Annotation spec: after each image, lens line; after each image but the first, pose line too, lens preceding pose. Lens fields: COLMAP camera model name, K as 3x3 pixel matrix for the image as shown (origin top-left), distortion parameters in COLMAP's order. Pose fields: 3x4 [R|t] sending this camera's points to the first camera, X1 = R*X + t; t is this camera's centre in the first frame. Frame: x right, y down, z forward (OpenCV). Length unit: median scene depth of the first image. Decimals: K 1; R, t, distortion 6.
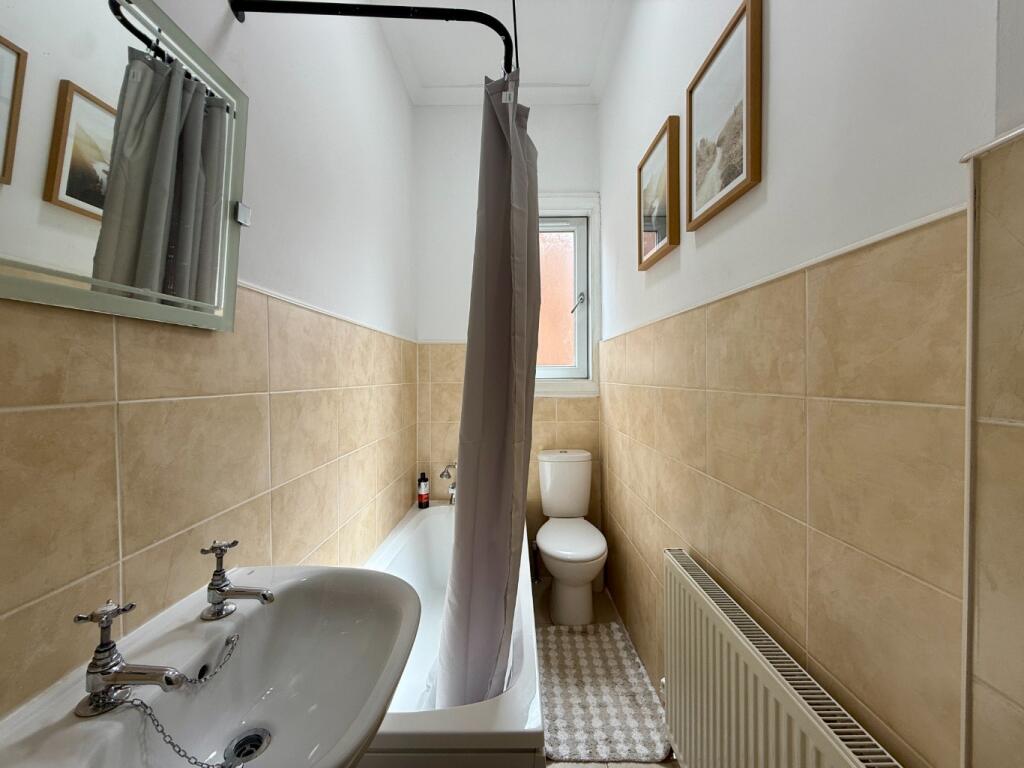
lens RADIAL K [[408.7, 0, 508.9], [0, 408.7, 383.2], [0, 0, 1]] dist [-0.001535, -0.000077]
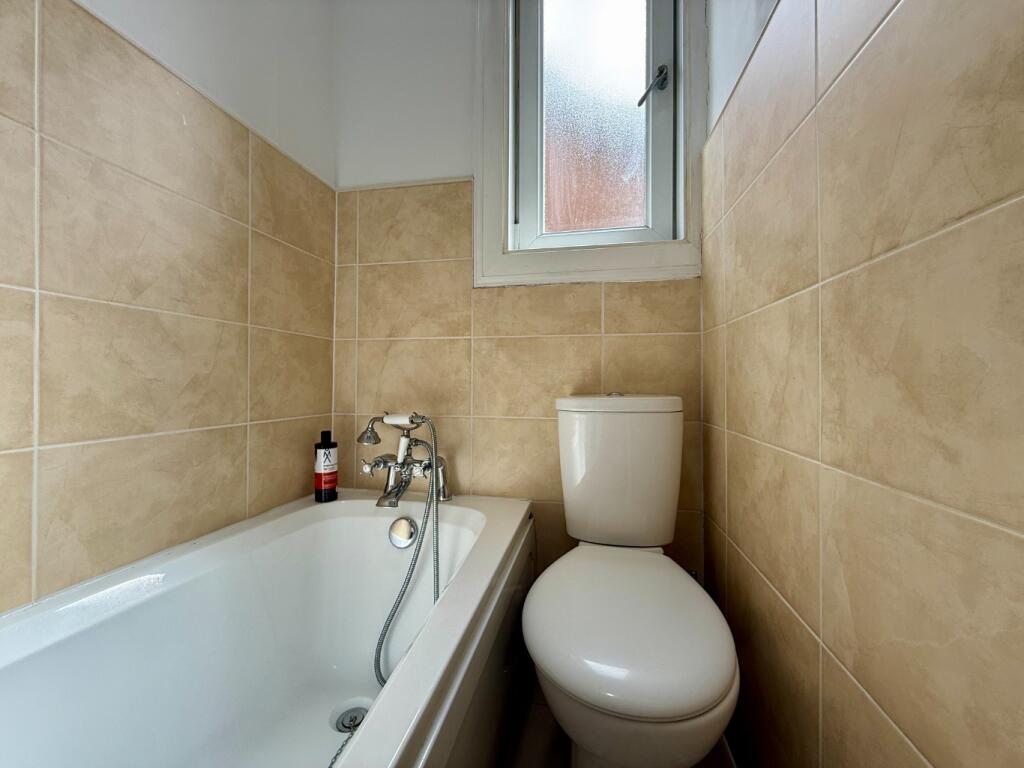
lens RADIAL K [[408.7, 0, 508.9], [0, 408.7, 383.2], [0, 0, 1]] dist [-0.001535, -0.000077]
pose [[0.979206, 0.008307, -0.202696, 0.107410], [-0.011551, 0.999823, -0.014828, 0.158511], [0.202537, 0.016861, 0.979129, 0.528929]]
